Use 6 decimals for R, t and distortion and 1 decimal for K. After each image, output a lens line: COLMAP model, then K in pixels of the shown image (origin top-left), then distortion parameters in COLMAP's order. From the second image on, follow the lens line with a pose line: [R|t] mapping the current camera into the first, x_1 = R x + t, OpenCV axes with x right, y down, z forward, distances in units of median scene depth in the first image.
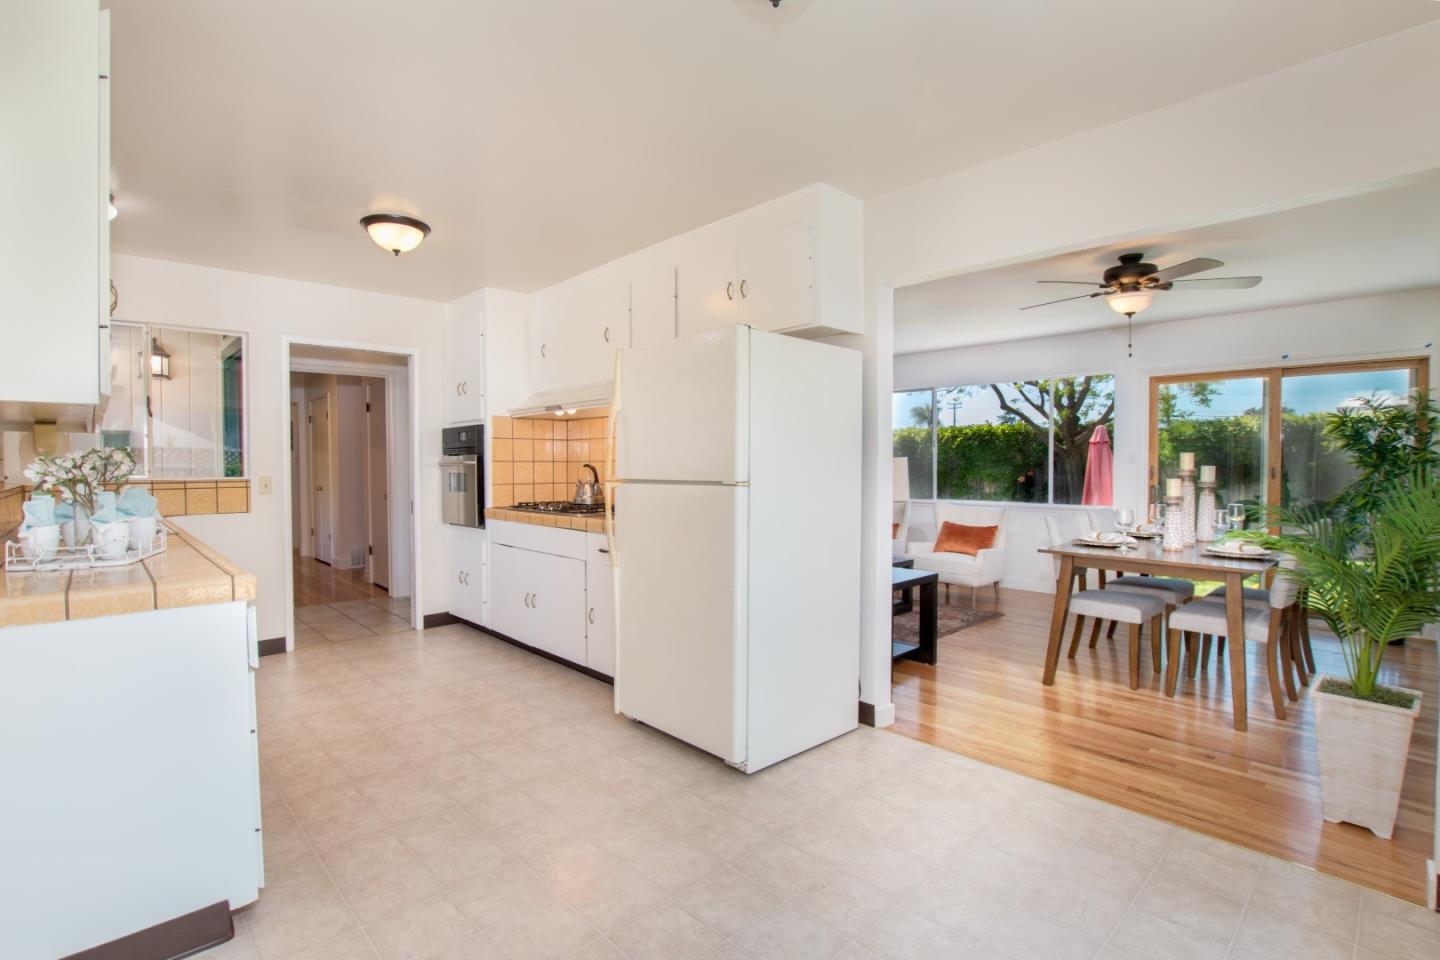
lens RADIAL K [[680.1, 0, 720.0], [0, 680.1, 480.0], [0, 0, 1]] dist [-0.041096, 0.001258]
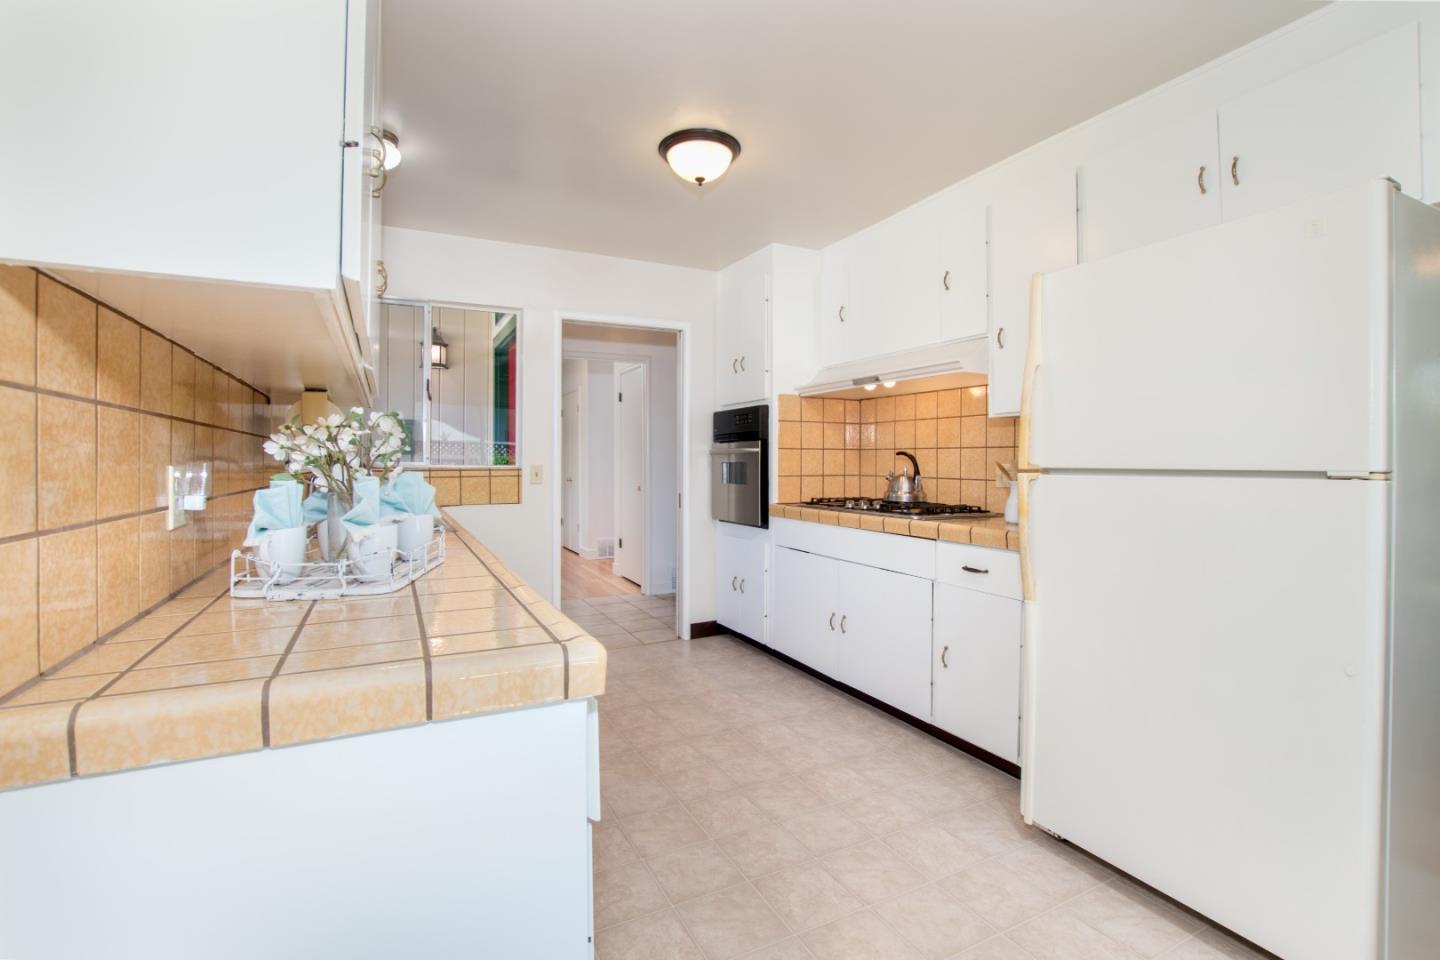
lens RADIAL K [[657.5, 0, 719.0], [0, 657.5, 457.2], [0, 0, 1]] dist [-0.045234, -0.000130]
pose [[0.957195, 0.002384, -0.289434, -0.186364], [-0.010232, 0.999620, -0.025603, 0.005185], [0.289263, 0.027469, 0.956855, 0.217162]]
